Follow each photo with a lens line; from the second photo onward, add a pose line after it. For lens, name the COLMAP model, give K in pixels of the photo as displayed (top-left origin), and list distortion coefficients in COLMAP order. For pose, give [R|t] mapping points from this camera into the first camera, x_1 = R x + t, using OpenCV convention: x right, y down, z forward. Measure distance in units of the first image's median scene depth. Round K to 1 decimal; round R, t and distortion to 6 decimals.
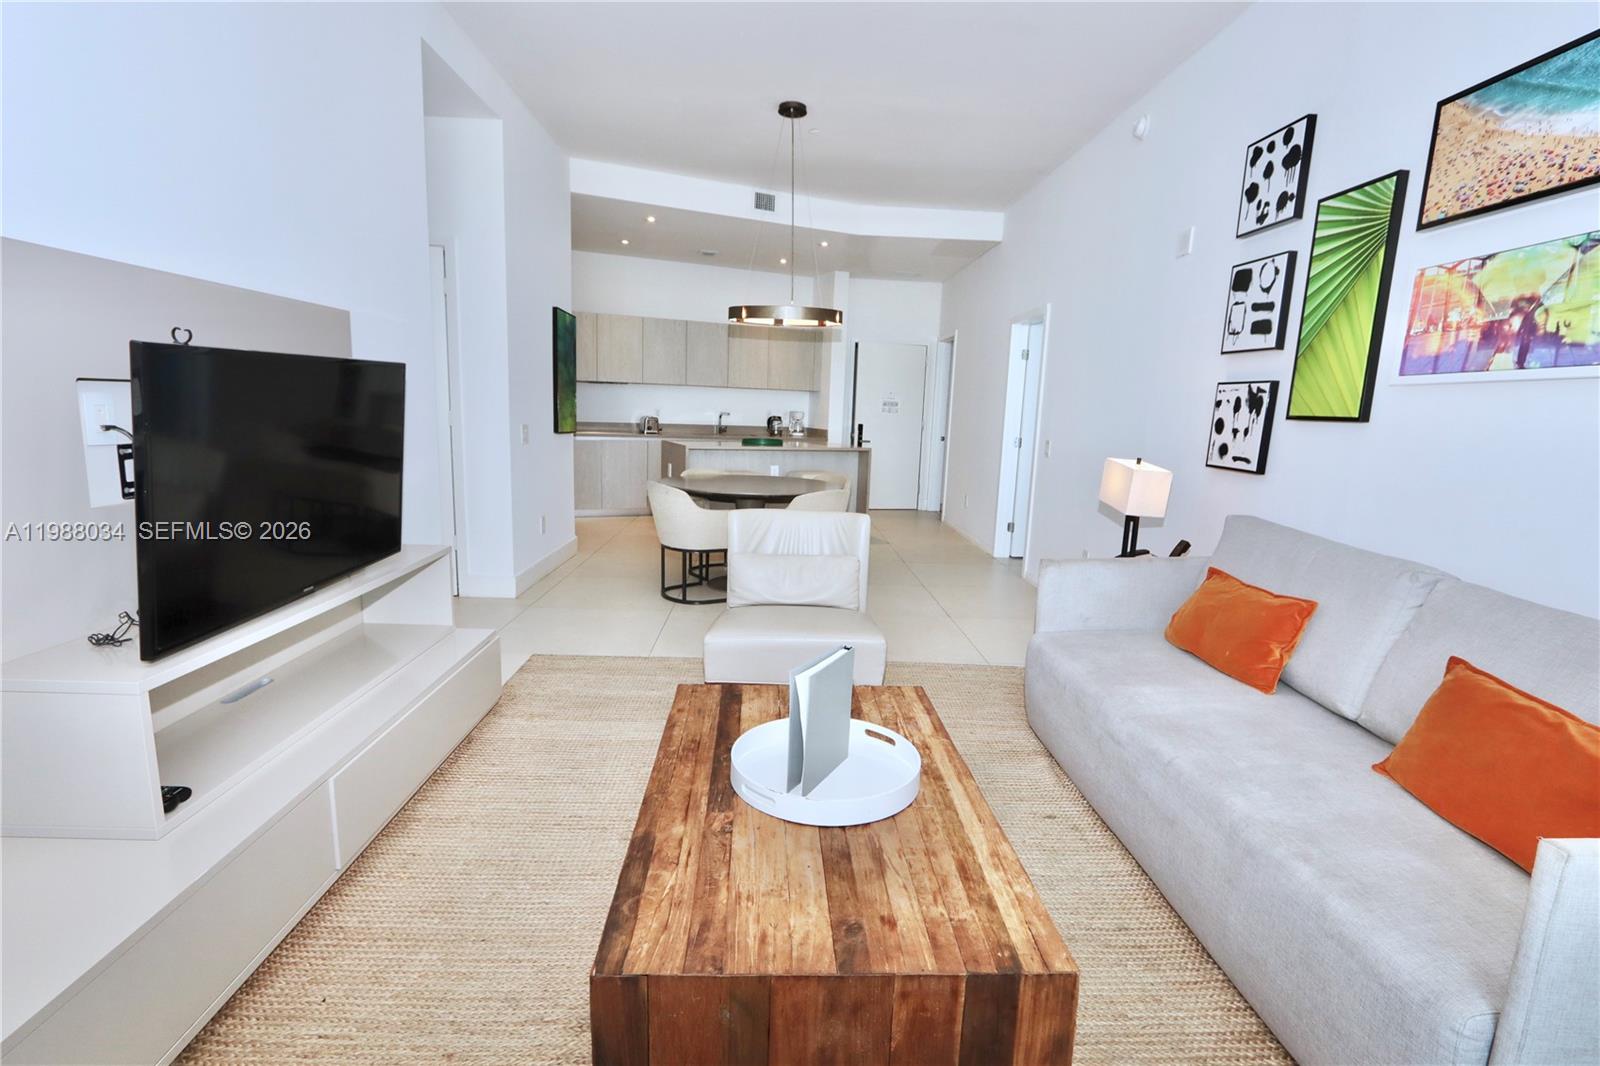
lens RADIAL K [[765.8, 0, 800.0], [0, 765.8, 533.0], [0, 0, 1]] dist [-0.019230, 0.000335]
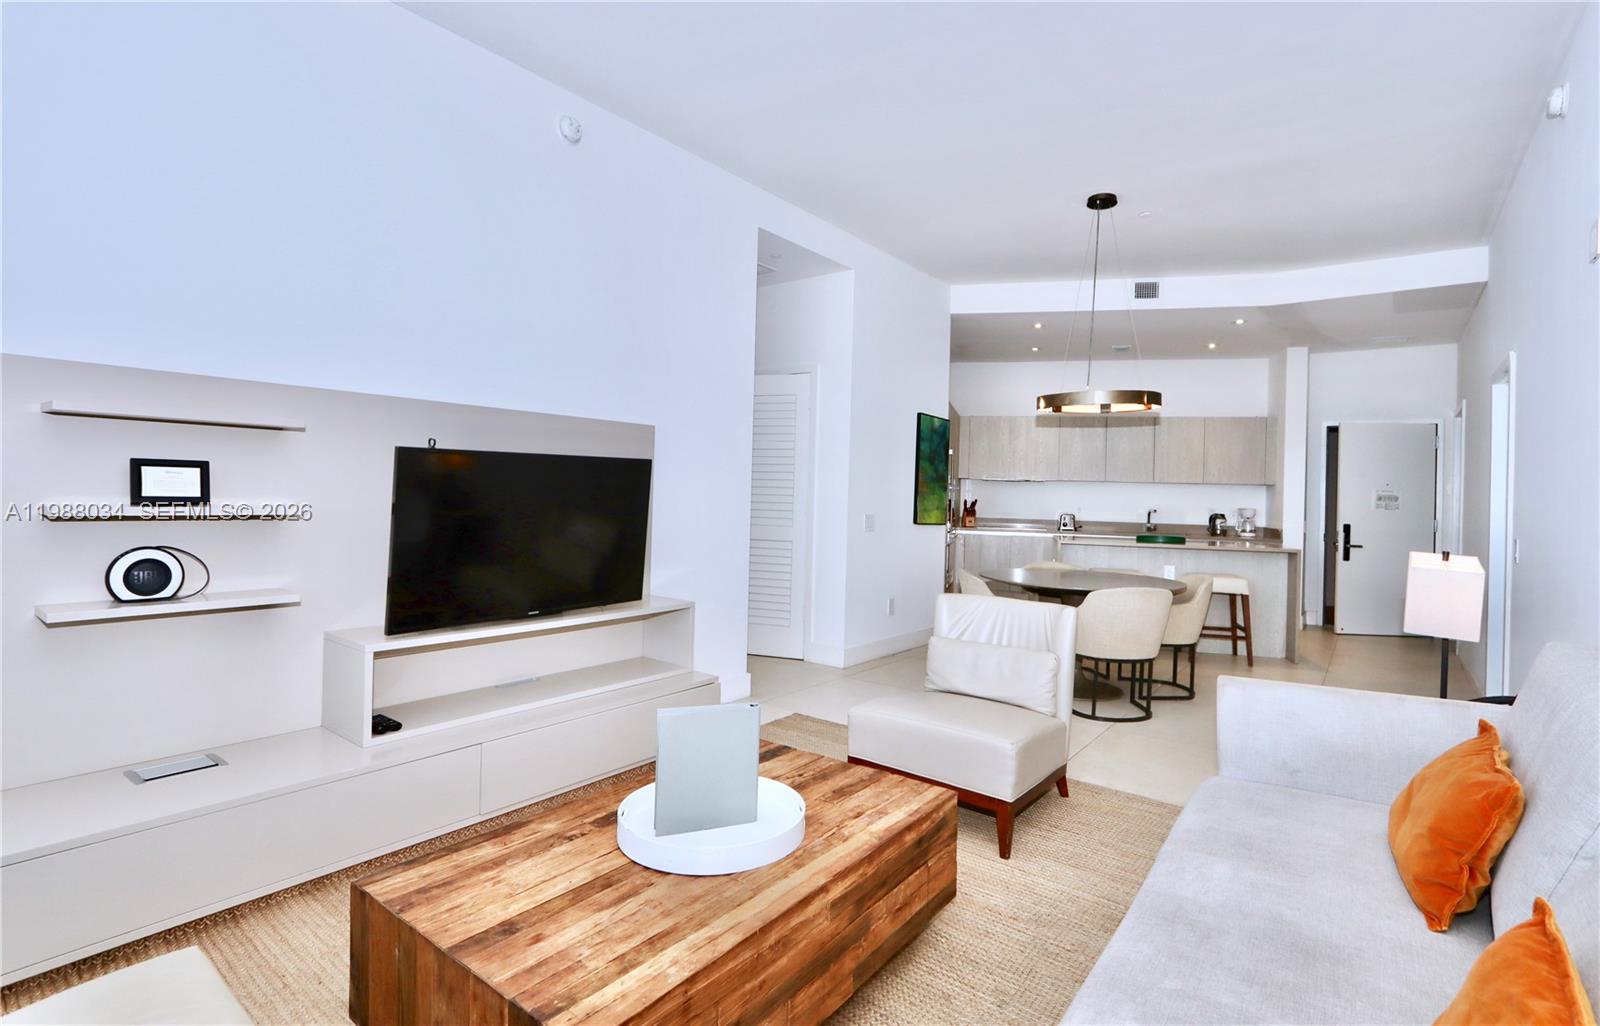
lens RADIAL K [[748.2, 0, 804.6], [0, 748.2, 482.9], [0, 0, 1]] dist [-0.011604, -0.000015]
pose [[0.777714, -0.025524, -0.628100, 0.277185], [-0.101184, 0.981064, -0.165153, 0.005795], [0.620422, 0.191996, 0.760404, 0.083941]]
